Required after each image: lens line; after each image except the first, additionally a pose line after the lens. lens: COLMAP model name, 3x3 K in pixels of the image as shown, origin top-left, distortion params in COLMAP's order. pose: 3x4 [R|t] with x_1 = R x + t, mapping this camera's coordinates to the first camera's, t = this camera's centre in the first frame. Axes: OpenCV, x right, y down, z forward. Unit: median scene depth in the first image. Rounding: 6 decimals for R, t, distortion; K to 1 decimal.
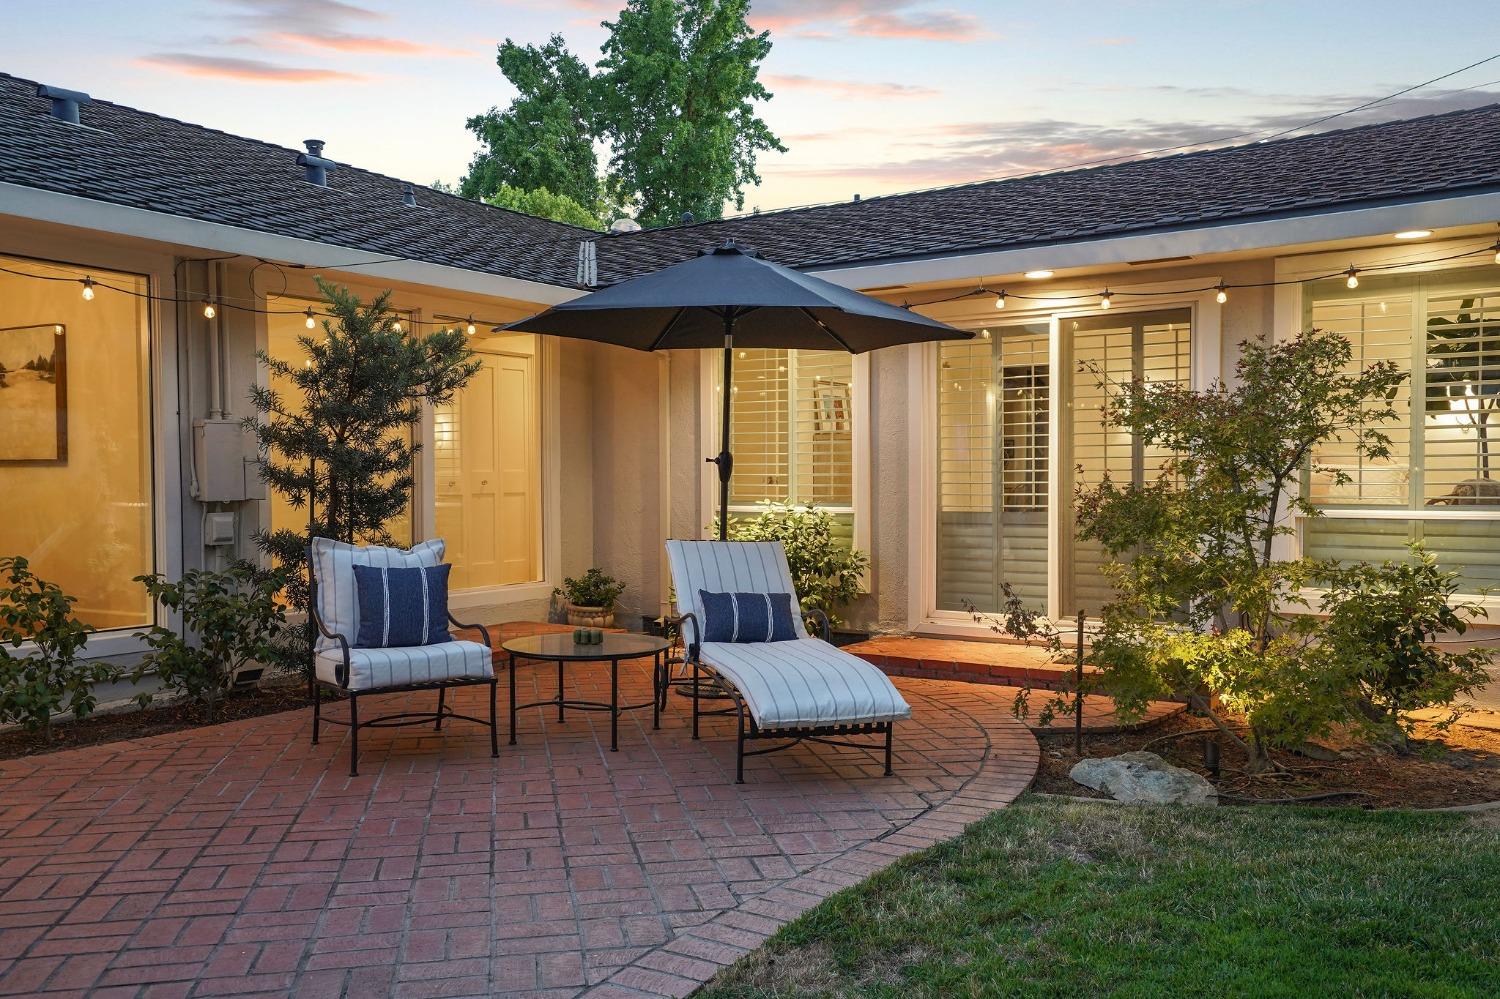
lens RADIAL K [[1248.4, 0, 750.0], [0, 1248.4, 499.5], [0, 0, 1]] dist [0.029612, -0.000349]
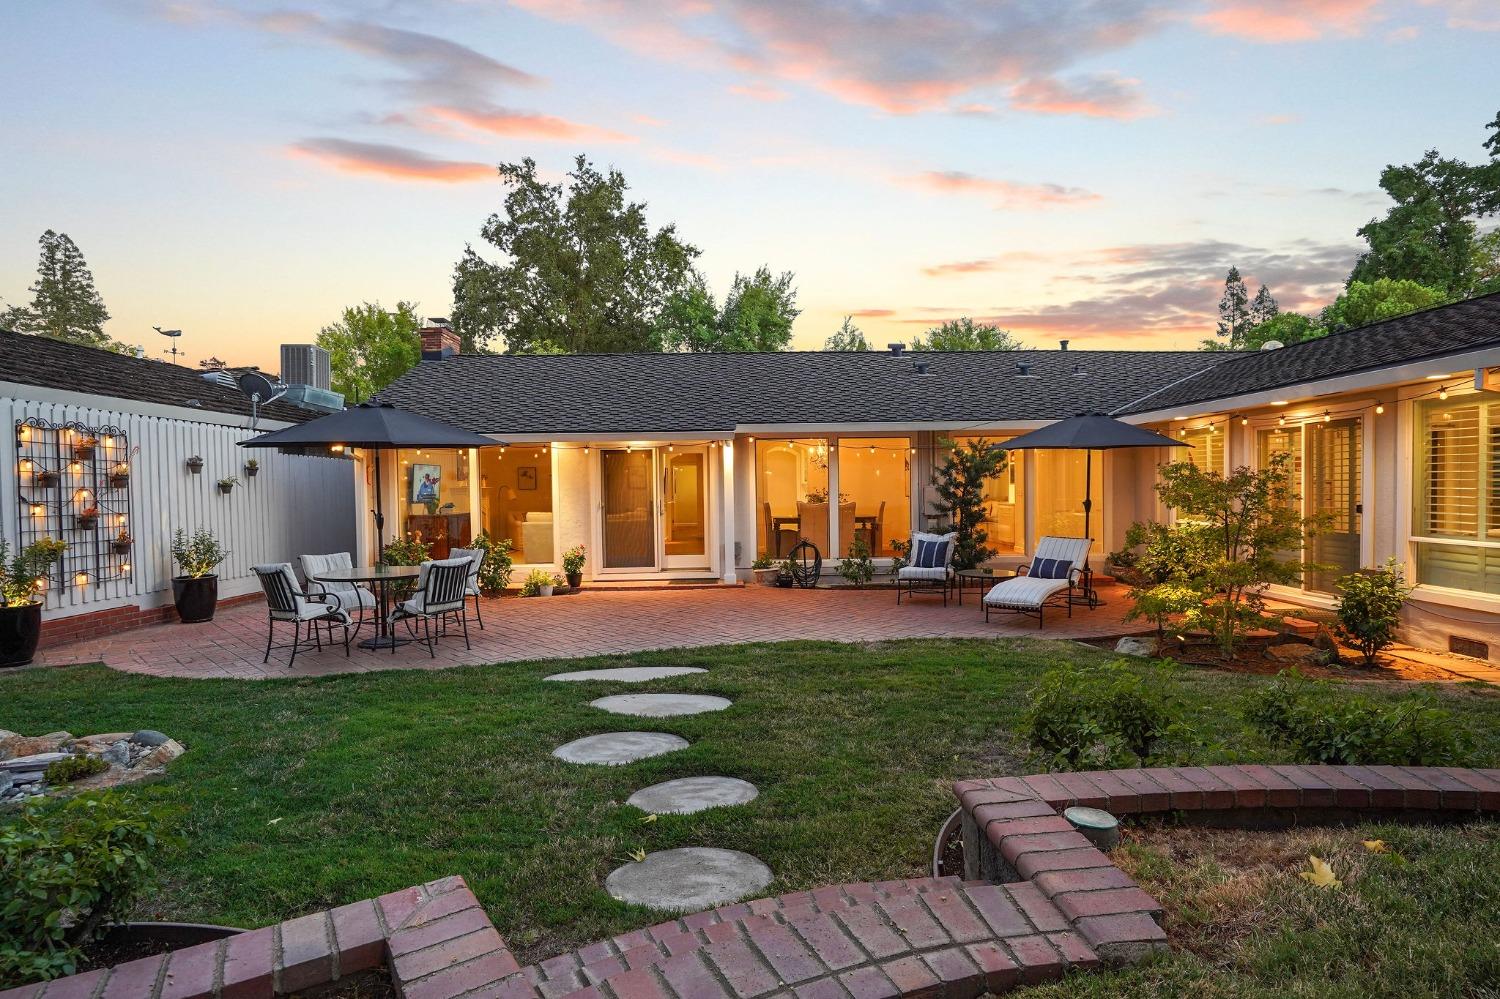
lens RADIAL K [[784.3, 0, 752.0], [0, 784.3, 506.0], [0, 0, 1]] dist [-0.047775, 0.030798]
pose [[0.556208, 0.016880, -0.830871, 0.661365], [-0.003565, 0.999833, 0.017926, -0.039679], [0.831035, -0.007008, 0.556176, -0.247528]]
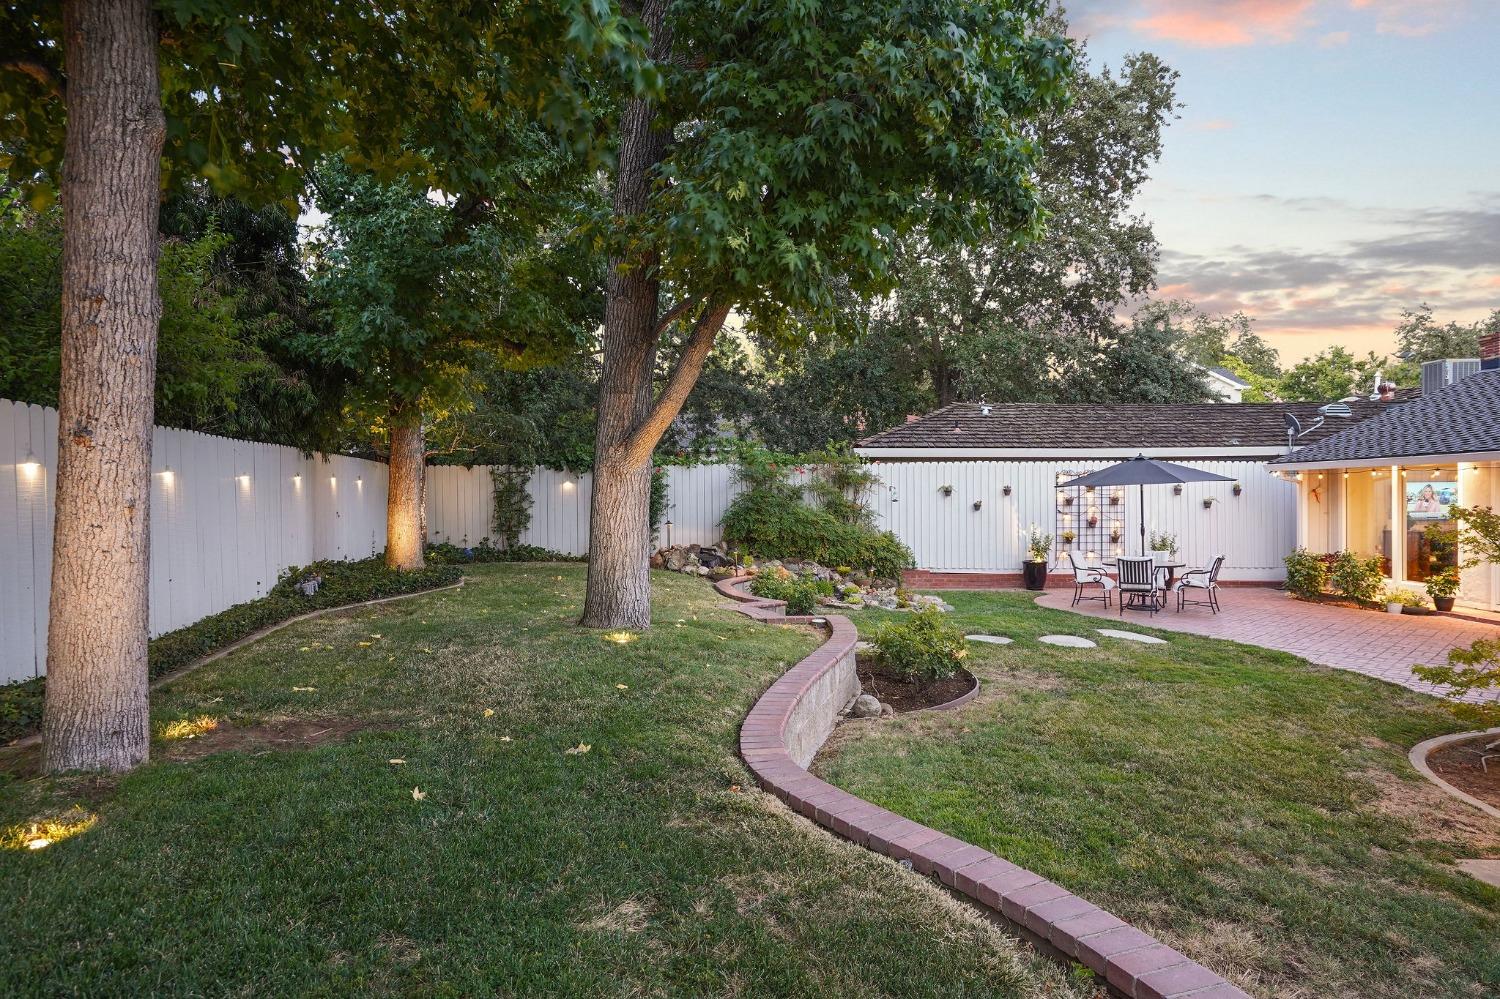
lens RADIAL K [[880.3, 0, 754.8], [0, 880.3, 506.7], [0, 0, 1]] dist [-0.039044, 0.043640]
pose [[-0.839074, 0.017274, -0.543743, 1.150009], [0.004365, 0.999677, 0.025023, -0.092696], [0.544000, 0.018623, -0.838879, 0.862593]]
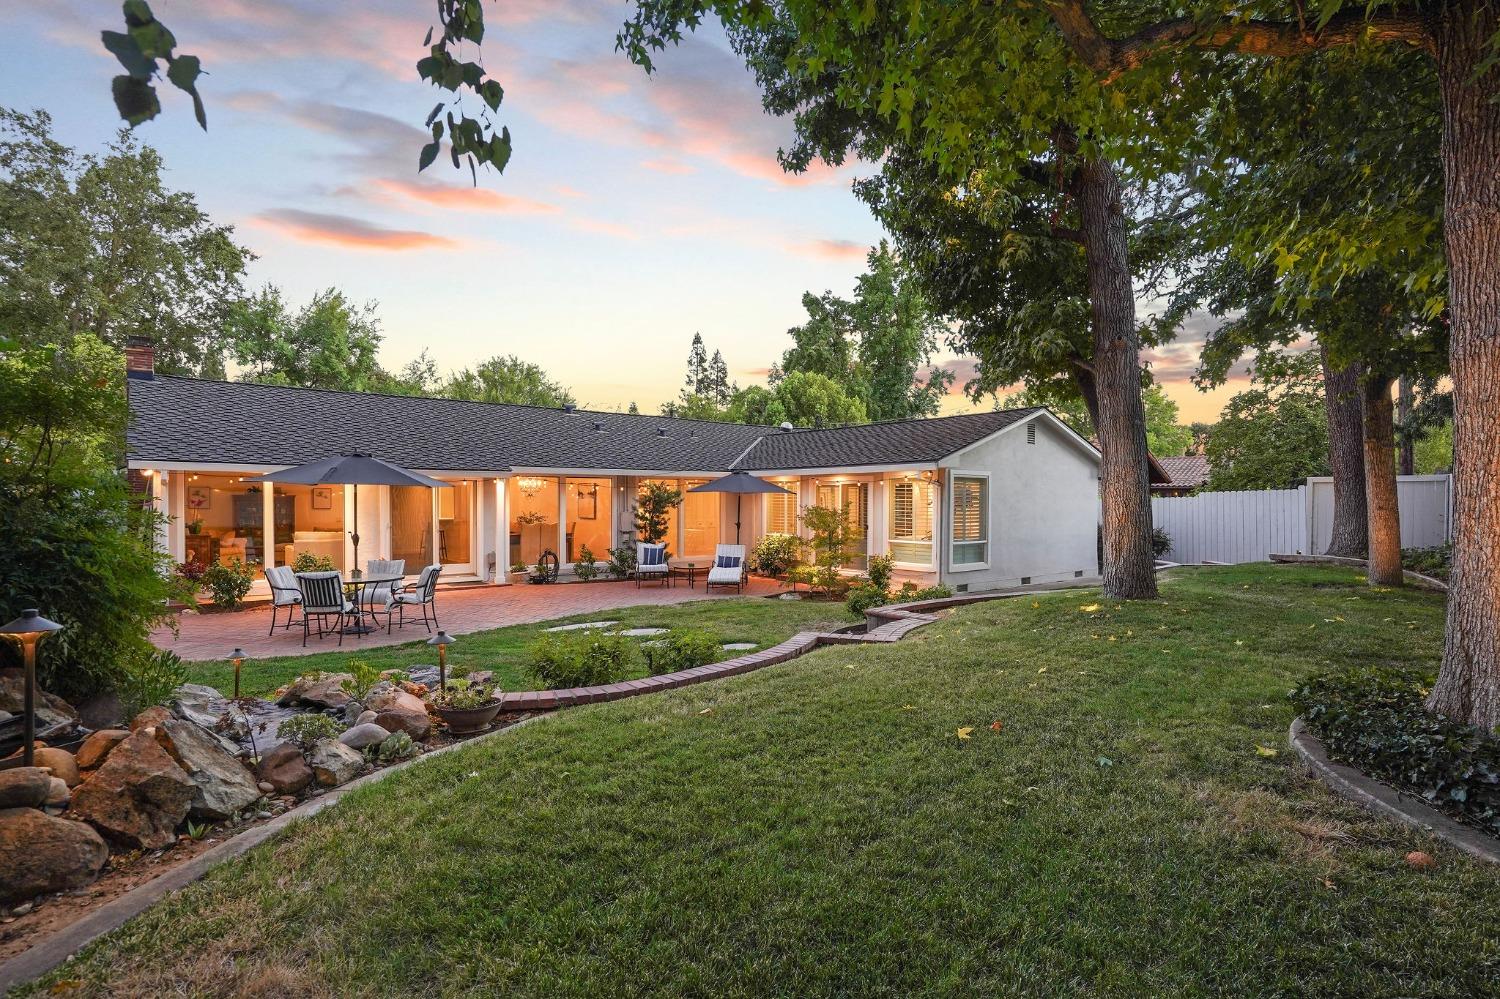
lens RADIAL K [[771.7, 0, 747.9], [0, 771.7, 503.7], [0, 0, 1]] dist [-0.046147, 0.033048]
pose [[0.946505, 0.009229, -0.322558, 0.641111], [-0.013162, 0.999863, -0.010014, -0.057803], [0.322421, 0.013724, 0.946497, -1.055064]]
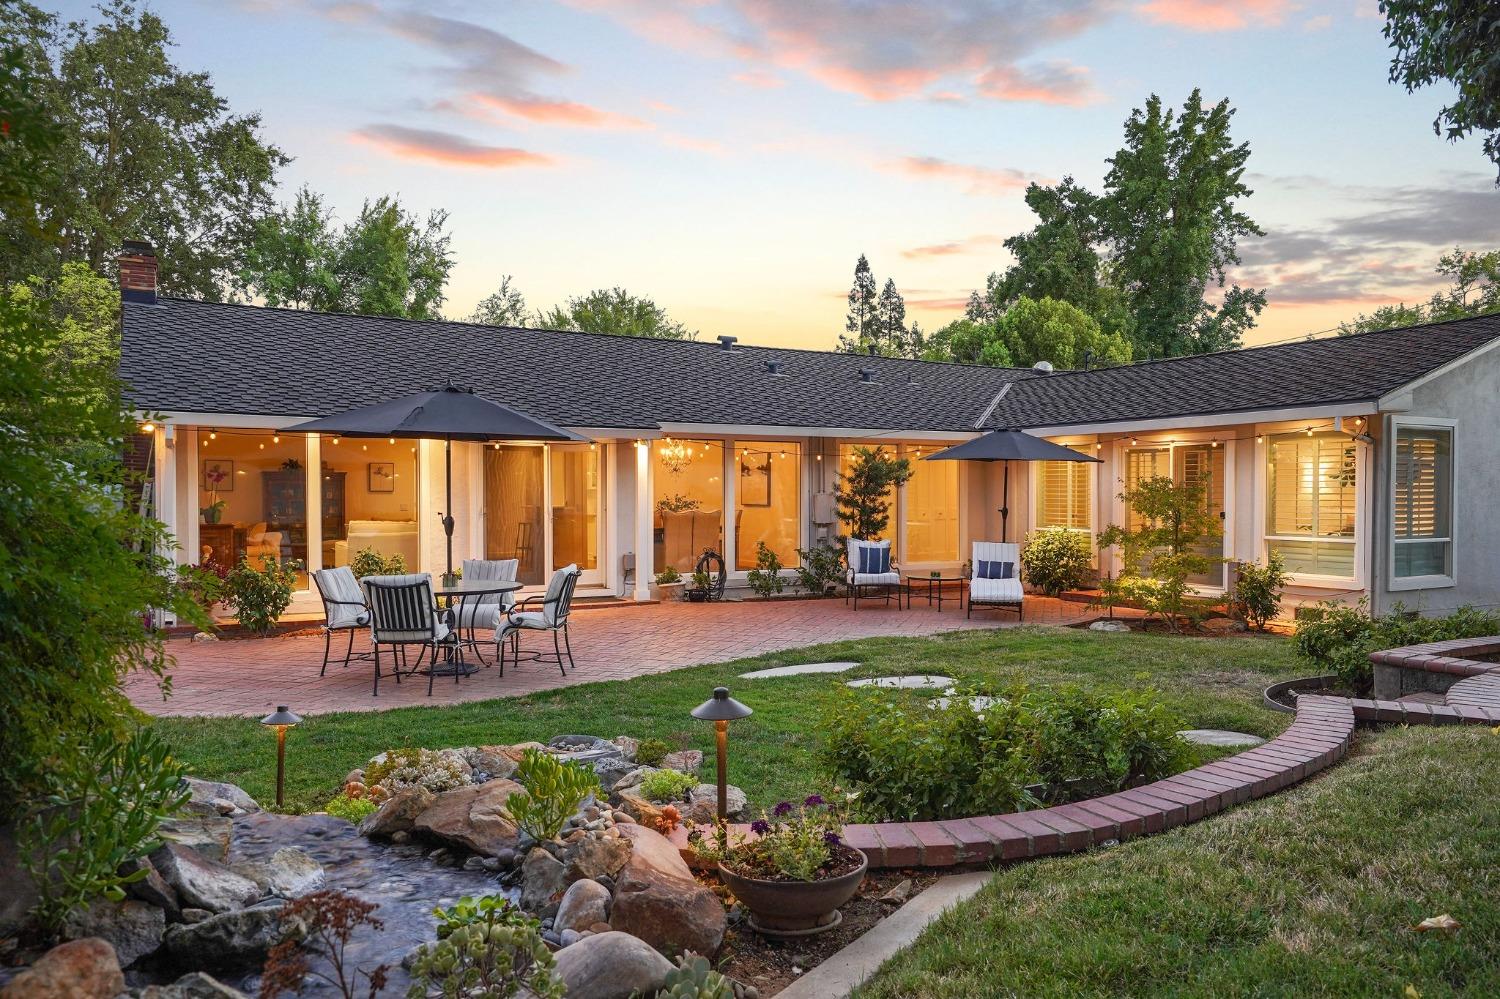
lens RADIAL K [[1053.2, 0, 750.0], [0, 1053.2, 499.5], [0, 0, 1]] dist [-0.007844, 0.065933]
pose [[0.883061, 0.007241, -0.469203, 0.418653], [-0.011977, 0.999903, -0.007109, -0.026522], [0.469106, 0.011897, 0.883062, -0.894386]]
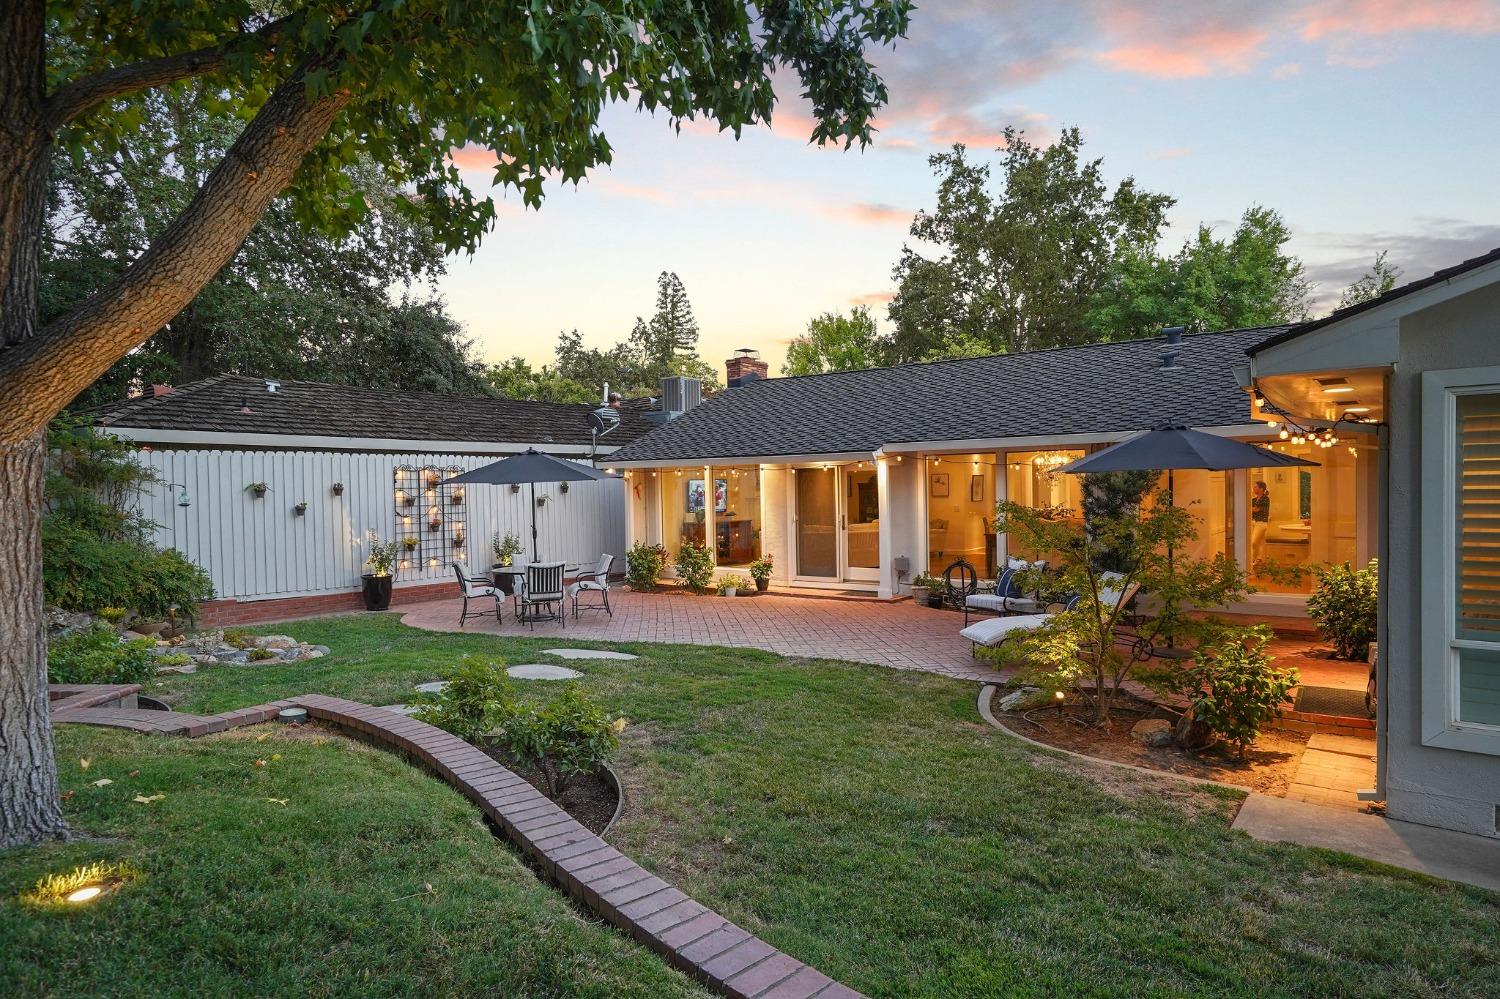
lens RADIAL K [[880.3, 0, 754.8], [0, 880.3, 506.7], [0, 0, 1]] dist [-0.039044, 0.043640]
pose [[-0.086049, 0.030736, -0.995817, 1.095749], [0.001509, 0.999527, 0.030720, -0.093068], [0.996290, 0.001140, -0.086054, 0.385554]]
